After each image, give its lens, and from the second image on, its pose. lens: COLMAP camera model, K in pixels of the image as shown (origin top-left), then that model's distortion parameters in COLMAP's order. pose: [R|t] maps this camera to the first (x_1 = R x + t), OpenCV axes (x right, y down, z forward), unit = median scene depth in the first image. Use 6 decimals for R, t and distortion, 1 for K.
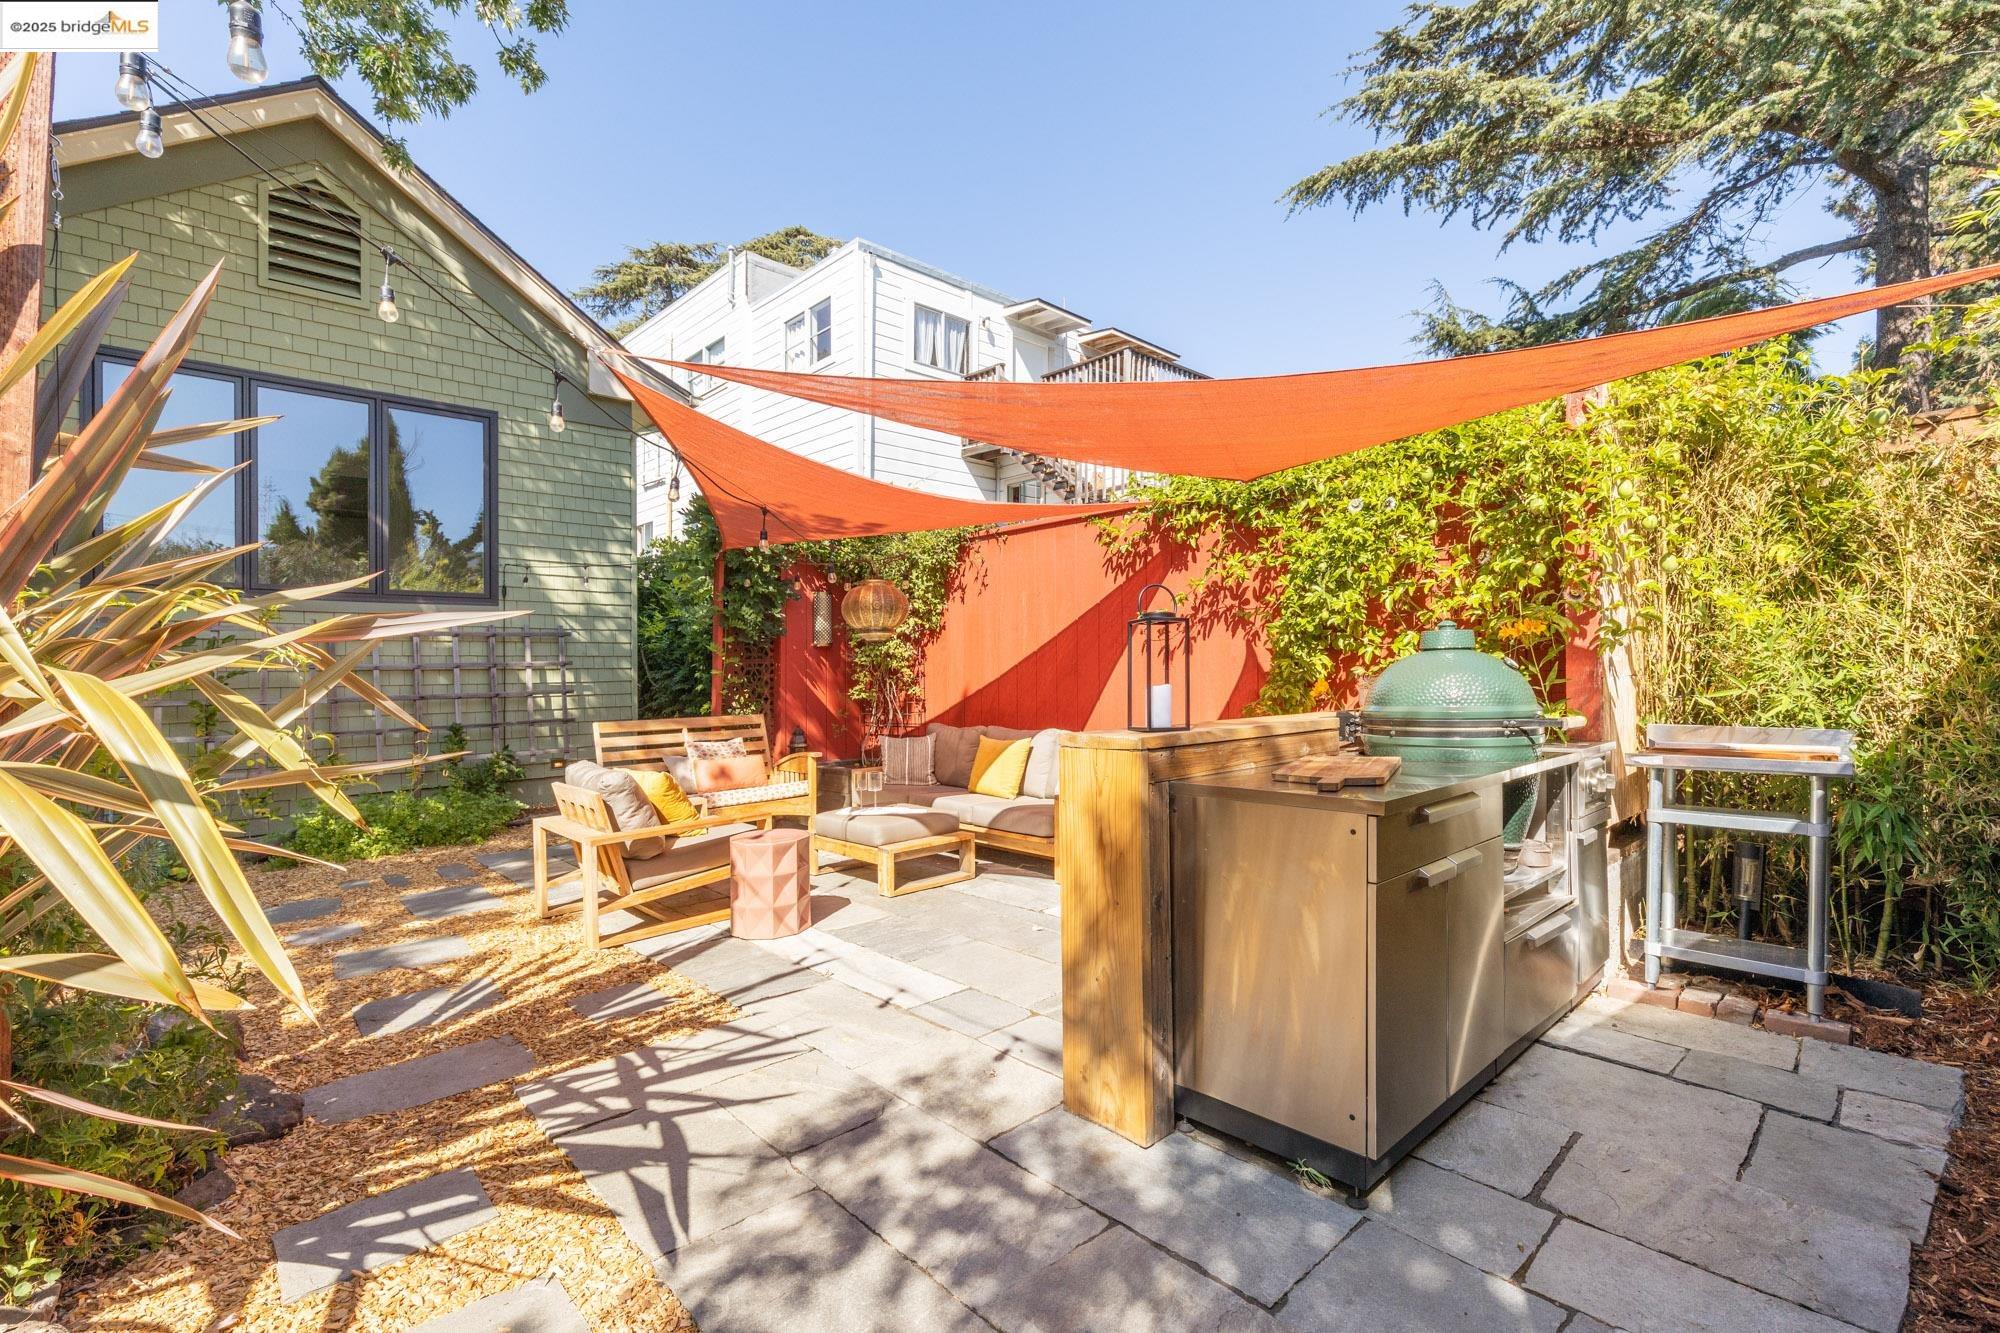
lens RADIAL K [[895.0, 0, 1011.7], [0, 895.0, 663.1], [0, 0, 1]] dist [0.001875, -0.000472]
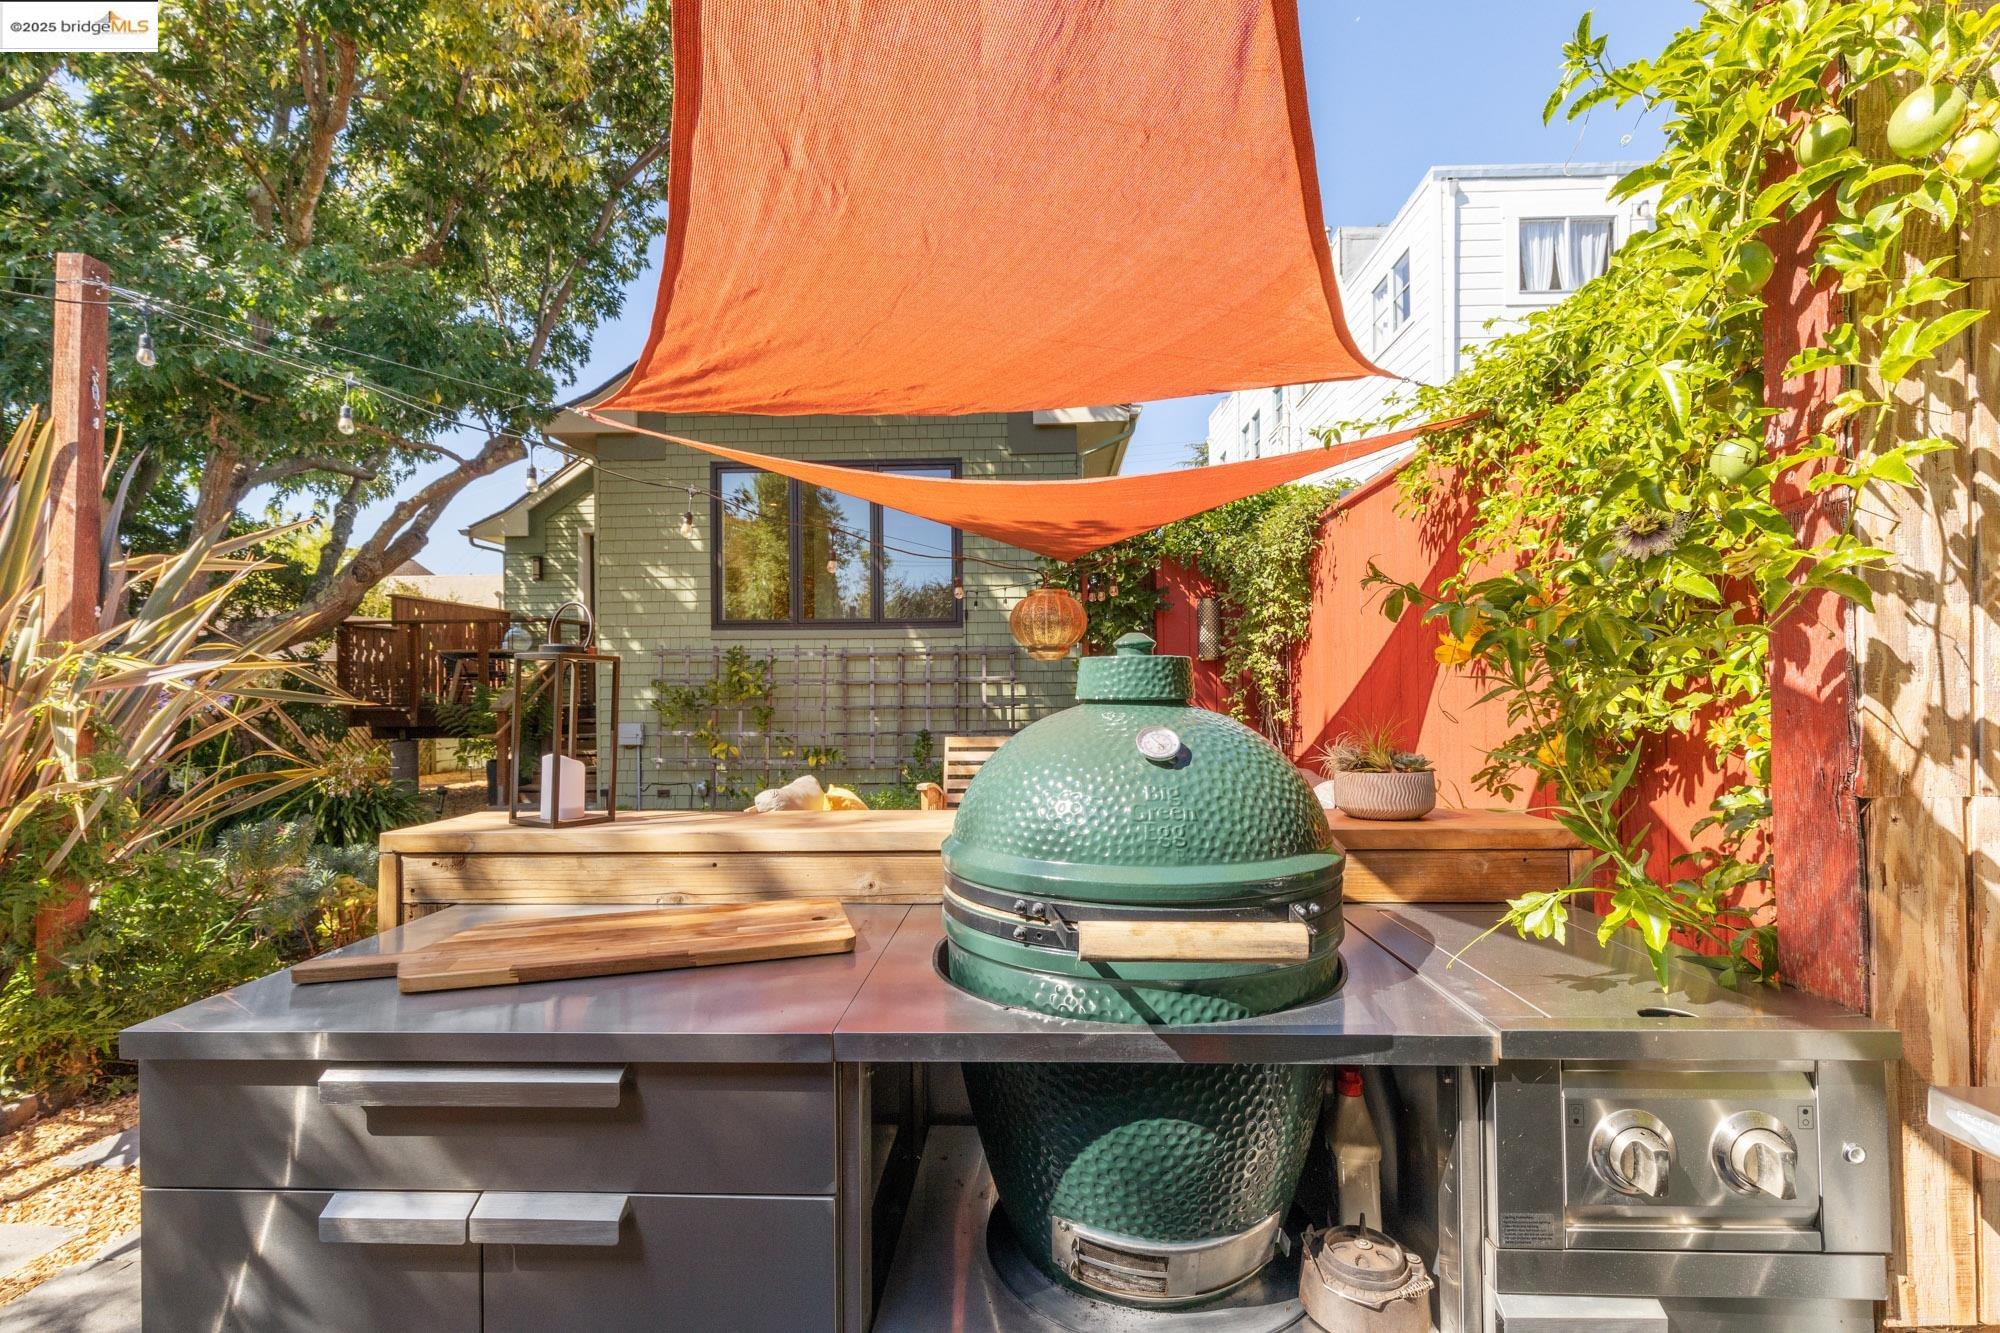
lens RADIAL K [[895.0, 0, 1011.7], [0, 895.0, 663.1], [0, 0, 1]] dist [0.001875, -0.000472]
pose [[0.698700, -0.008159, -0.715368, 0.275155], [0.004228, 0.999965, -0.007275, -0.010494], [0.715402, 0.002058, 0.698710, 0.245290]]
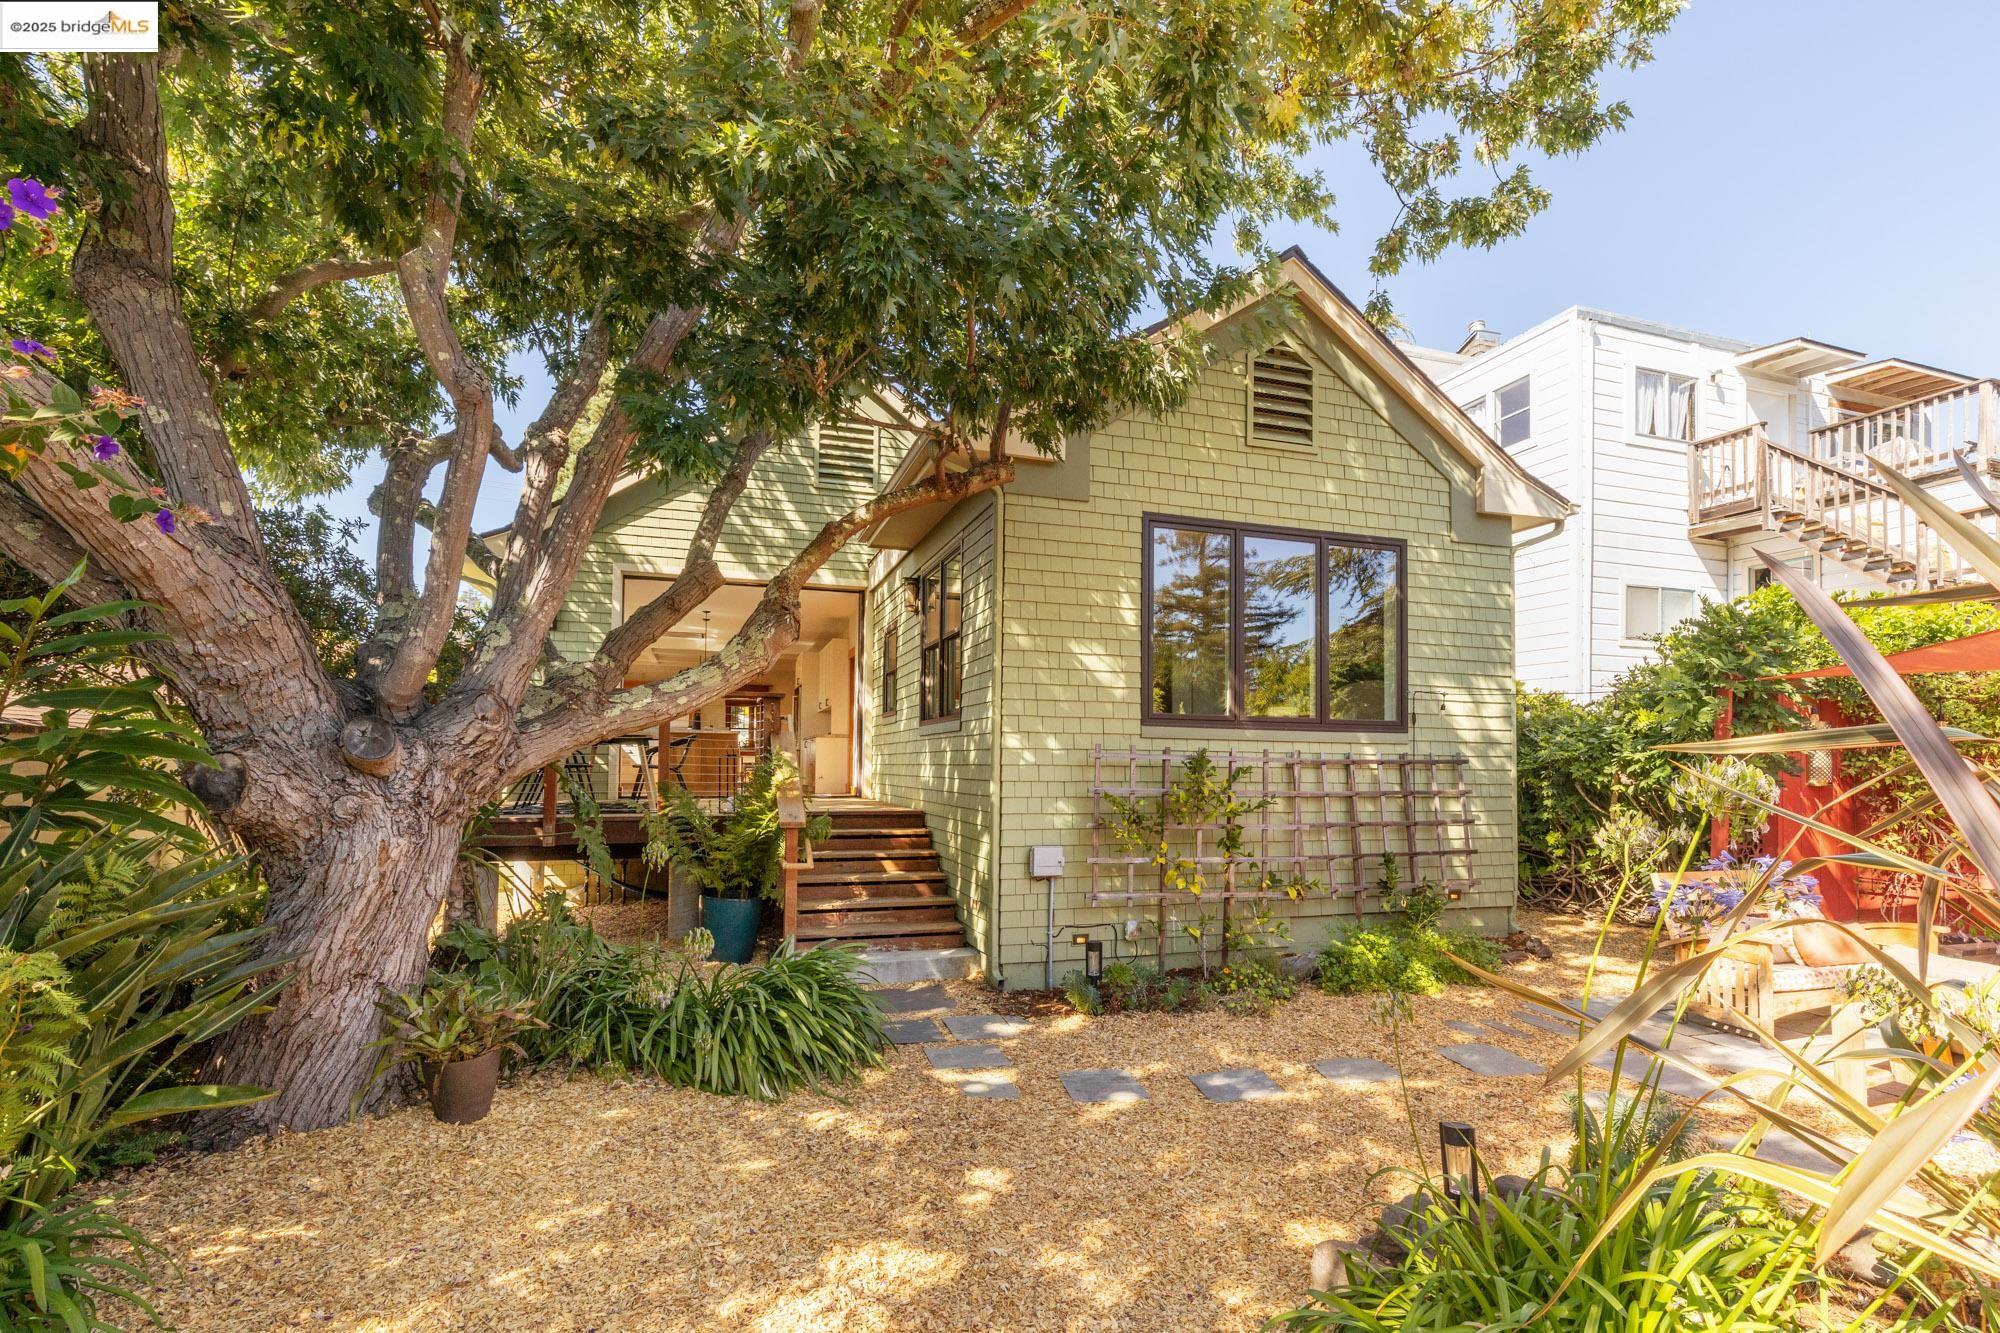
lens RADIAL K [[924.7, 0, 1009.1], [0, 924.7, 720.1], [0, 0, 1]] dist [0.001191, -0.000173]
pose [[0.902687, 0.006451, -0.430249, -0.523326], [-0.021630, 0.999304, -0.030399, -0.036905], [0.429754, 0.036747, 0.902198, -0.116901]]
